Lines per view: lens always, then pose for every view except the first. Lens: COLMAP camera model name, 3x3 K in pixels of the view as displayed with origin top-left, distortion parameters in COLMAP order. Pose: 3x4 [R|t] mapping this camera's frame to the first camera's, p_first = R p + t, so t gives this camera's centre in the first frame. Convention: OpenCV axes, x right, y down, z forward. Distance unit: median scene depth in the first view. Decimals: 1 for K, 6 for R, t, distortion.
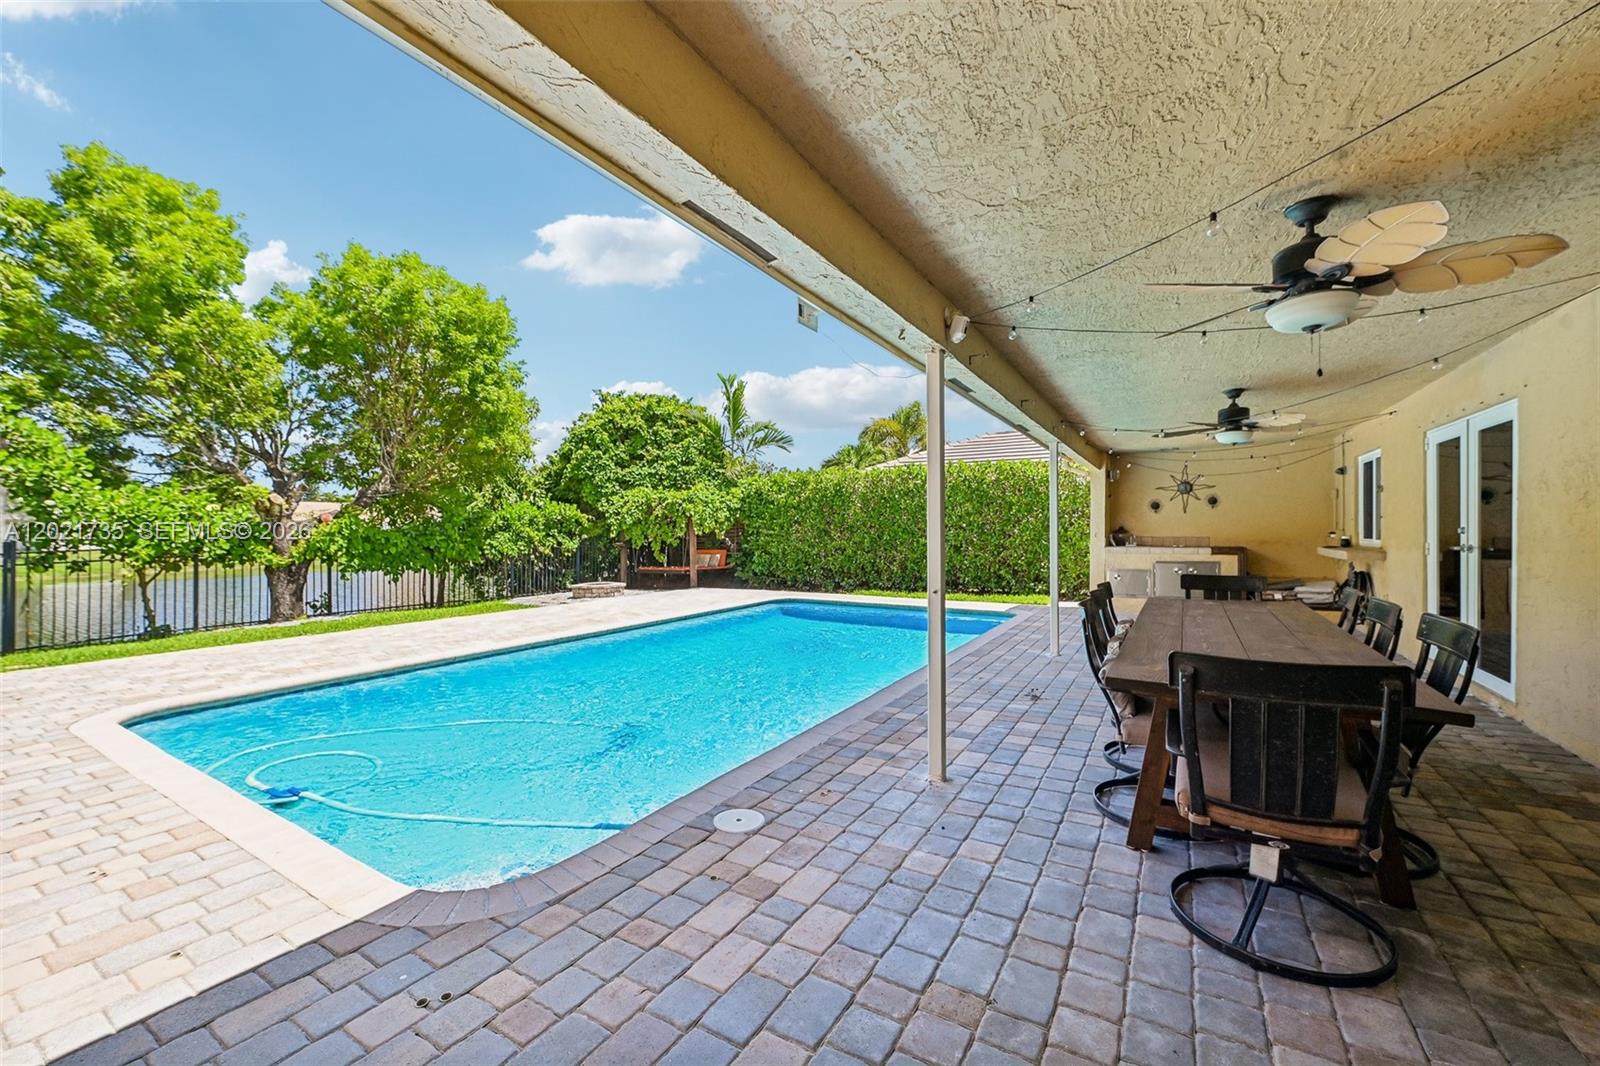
lens RADIAL K [[631.6, 0, 783.2], [0, 631.6, 526.0], [0, 0, 1]] dist [-0.007067, -0.000209]
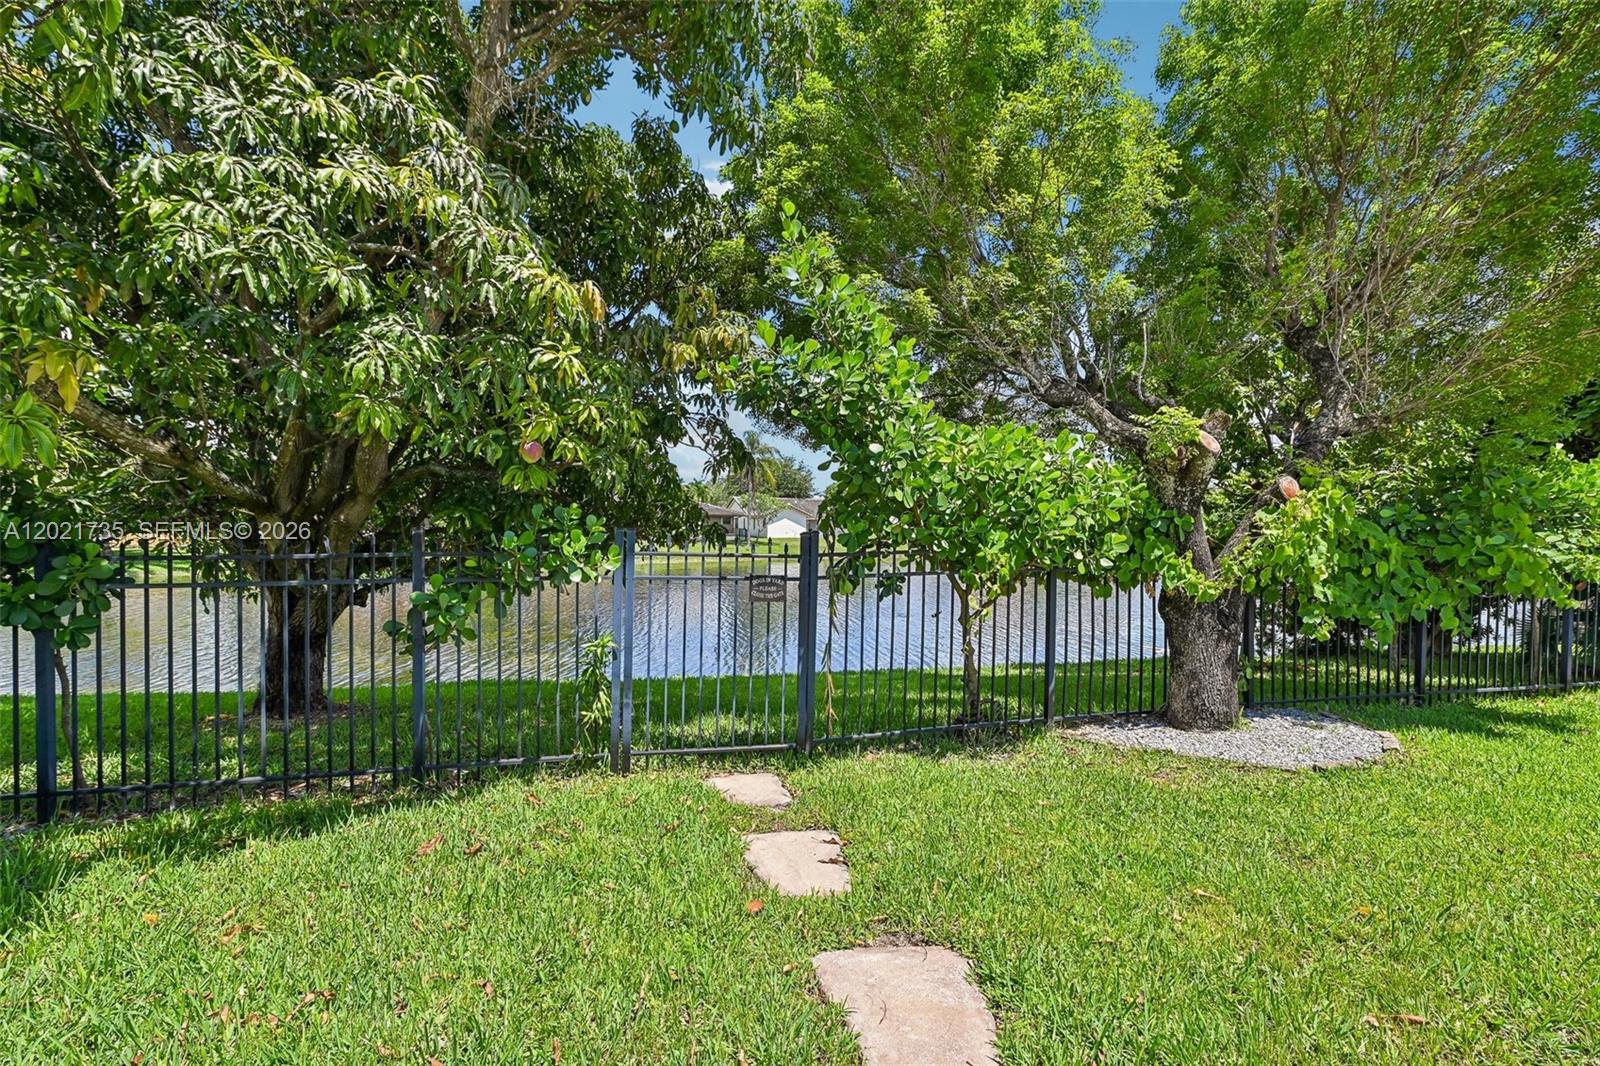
lens RADIAL K [[631.6, 0, 801.8], [0, 631.6, 537.7], [0, 0, 1]] dist [-0.007067, -0.000209]
pose [[0.691460, 0.020469, -0.722125, -0.448639], [-0.009022, 0.999765, 0.019701, 0.010107], [0.722358, -0.007108, 0.691482, 0.329118]]
